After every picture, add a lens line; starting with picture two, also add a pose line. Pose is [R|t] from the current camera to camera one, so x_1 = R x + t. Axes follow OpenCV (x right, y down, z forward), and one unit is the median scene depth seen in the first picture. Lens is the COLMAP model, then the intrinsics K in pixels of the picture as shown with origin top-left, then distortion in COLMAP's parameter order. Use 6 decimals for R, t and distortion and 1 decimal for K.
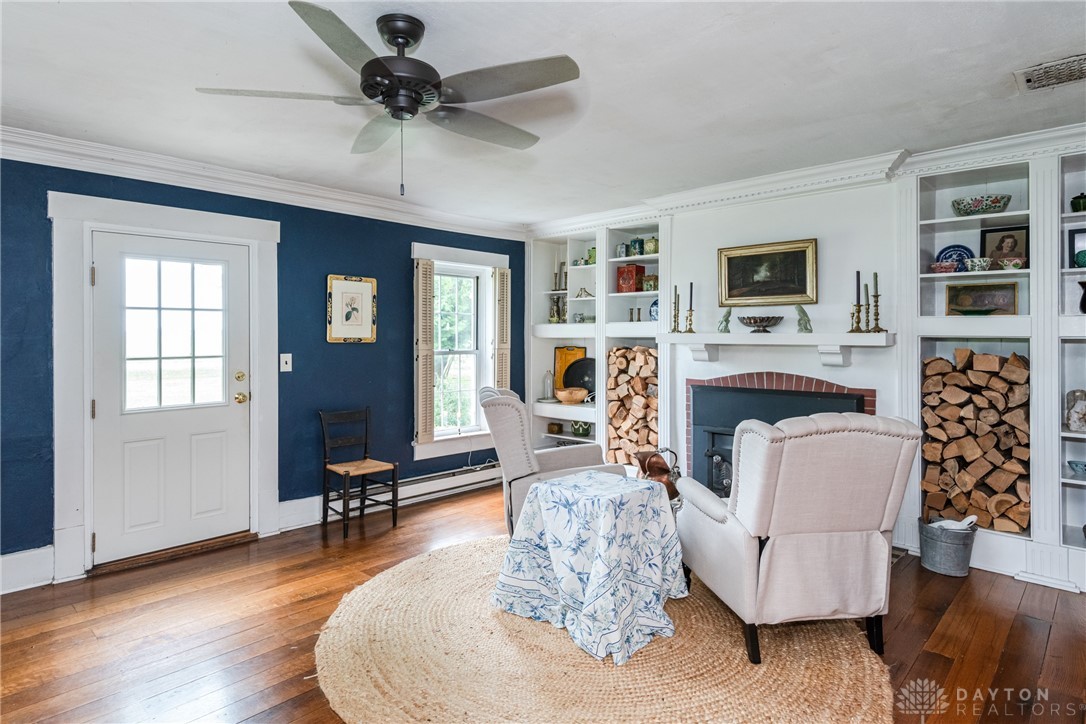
lens RADIAL K [[594.7, 0, 514.0], [0, 594.7, 328.6], [0, 0, 1]] dist [0.013231, -0.002153]
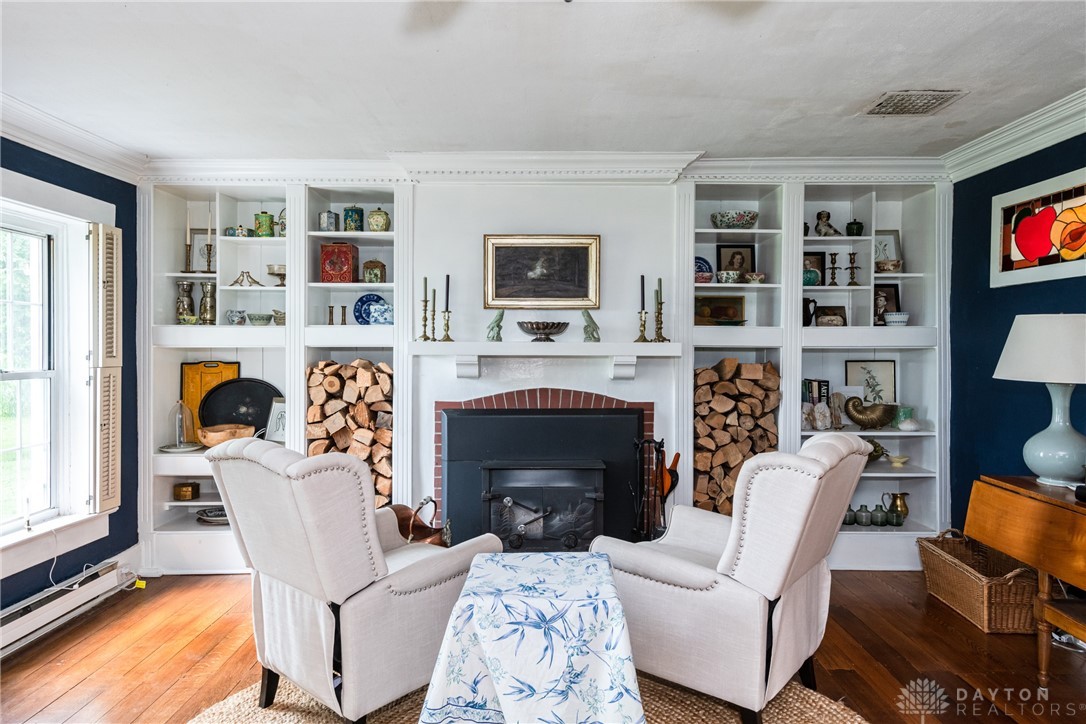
lens RADIAL K [[686.1, 0, 529.6], [0, 686.1, 352.7], [0, 0, 1]] dist [0.063171, -0.065578]
pose [[0.716836, -0.007234, 0.697204, -0.260585], [-0.010280, 0.999728, 0.020943, 0.002340], [-0.697166, -0.022180, 0.716566, 0.318218]]
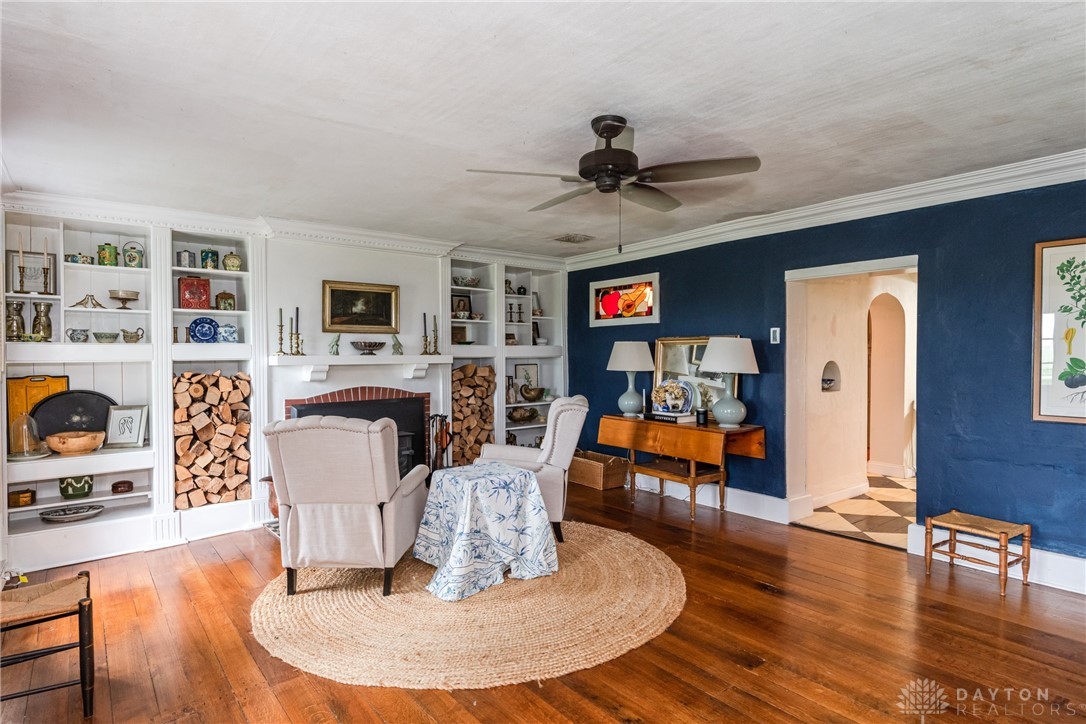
lens RADIAL K [[595.7, 0, 539.2], [0, 595.7, 364.9], [0, 0, 1]] dist [0.015822, -0.001149]
pose [[0.117664, -0.017035, 0.992907, -0.757239], [-0.004694, 0.999832, 0.017710, 0.003583], [-0.993042, -0.006745, 0.117564, 0.487393]]
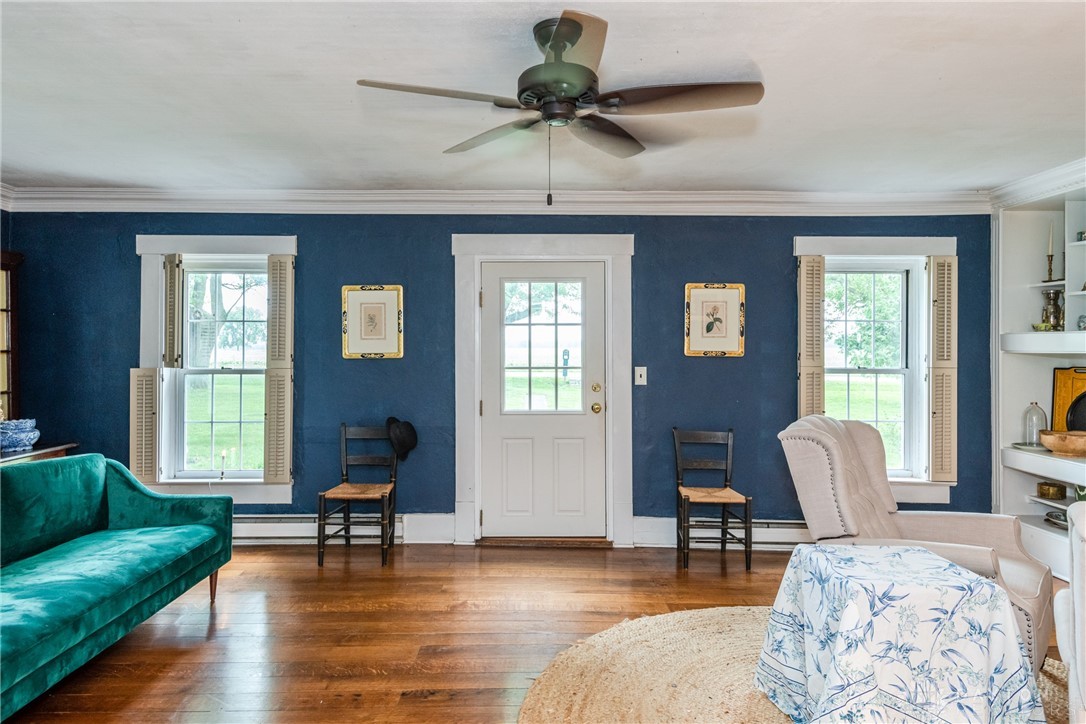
lens RADIAL K [[658.8, 0, 535.5], [0, 658.8, 342.6], [0, 0, 1]] dist [0.075318, -0.060469]
pose [[0.713318, -0.000996, -0.700840, 0.265766], [0.005009, 0.999981, 0.003677, -0.002985], [0.700823, -0.006133, 0.713309, 0.098860]]
